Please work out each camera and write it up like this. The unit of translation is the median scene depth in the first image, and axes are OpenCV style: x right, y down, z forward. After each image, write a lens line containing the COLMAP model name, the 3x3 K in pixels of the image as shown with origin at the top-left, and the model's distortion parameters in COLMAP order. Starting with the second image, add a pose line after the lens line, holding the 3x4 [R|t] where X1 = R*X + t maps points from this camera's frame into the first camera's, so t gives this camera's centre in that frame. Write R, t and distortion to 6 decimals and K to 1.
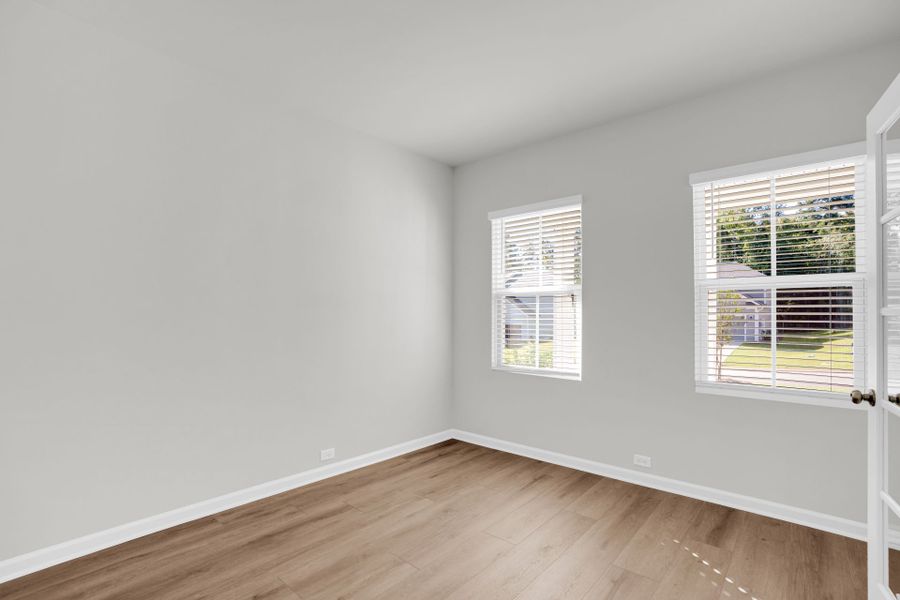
lens RADIAL K [[428.7, 0, 451.4], [0, 428.7, 313.3], [0, 0, 1]] dist [-0.050363, -0.000831]
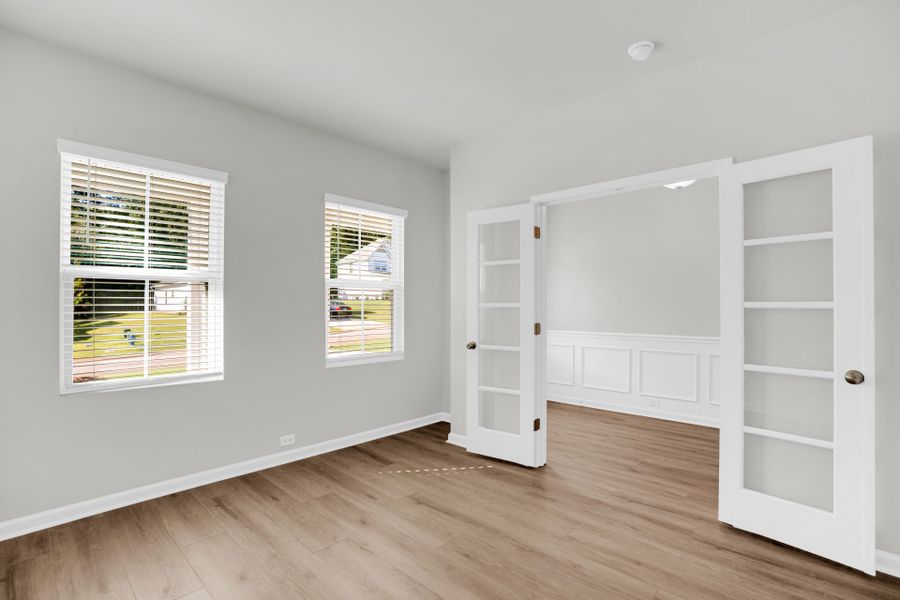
lens RADIAL K [[422.5, 0, 451.8], [0, 422.5, 304.7], [0, 0, 1]] dist [-0.047110, 0.018323]
pose [[0.034382, 0.002092, 0.999407, -0.532696], [-0.003645, 0.999991, -0.001968, 0.000235], [-0.999402, -0.003575, 0.034390, 0.469564]]
